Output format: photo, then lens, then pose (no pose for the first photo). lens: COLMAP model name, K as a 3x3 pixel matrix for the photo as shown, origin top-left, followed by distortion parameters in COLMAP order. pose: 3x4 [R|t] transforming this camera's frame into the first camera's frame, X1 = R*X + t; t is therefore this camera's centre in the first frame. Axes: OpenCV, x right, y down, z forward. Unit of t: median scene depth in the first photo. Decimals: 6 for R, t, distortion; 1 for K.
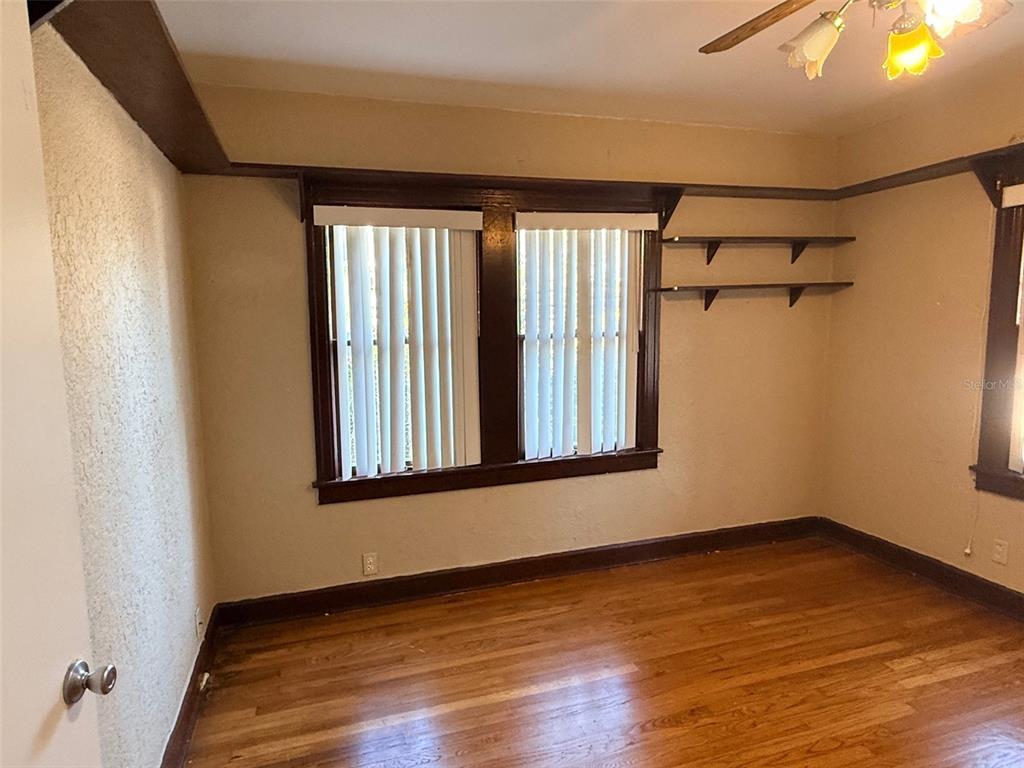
lens RADIAL K [[613.8, 0, 508.3], [0, 613.8, 385.7], [0, 0, 1]] dist [0.005308, 0.000001]
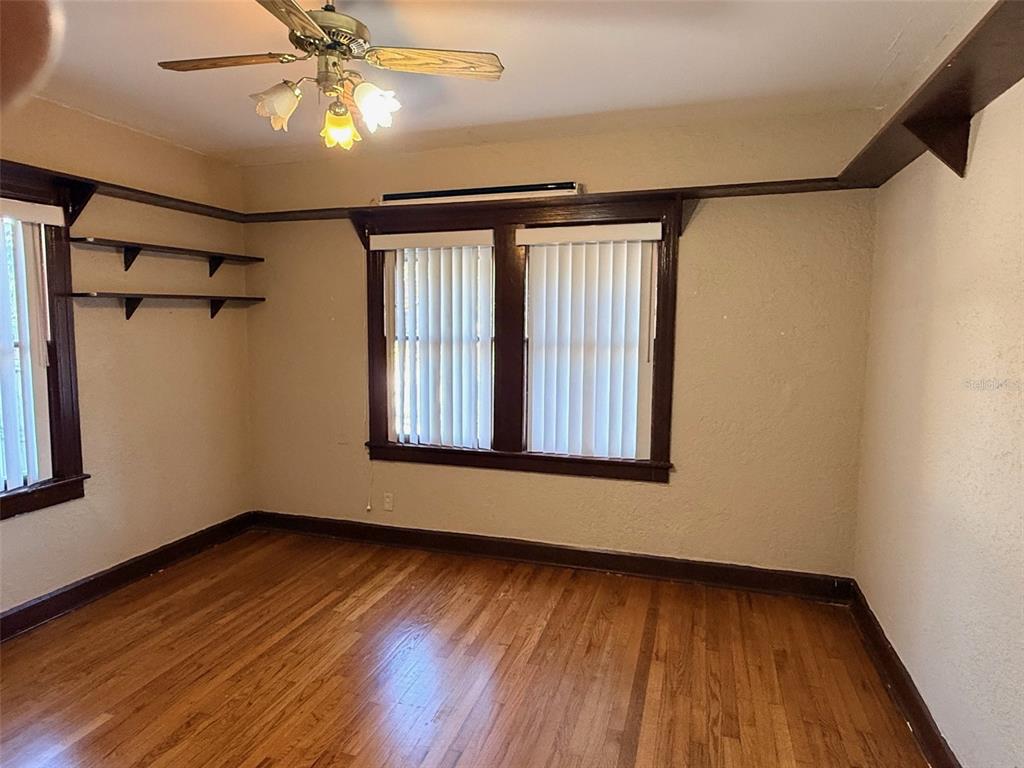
lens RADIAL K [[613.8, 0, 515.4], [0, 613.8, 382.9], [0, 0, 1]] dist [0.005308, 0.000001]
pose [[0.571426, -0.058920, 0.818535, -0.133164], [0.078004, 0.996803, 0.017297, 0.005080], [-0.816938, 0.053965, 0.574196, -0.022329]]
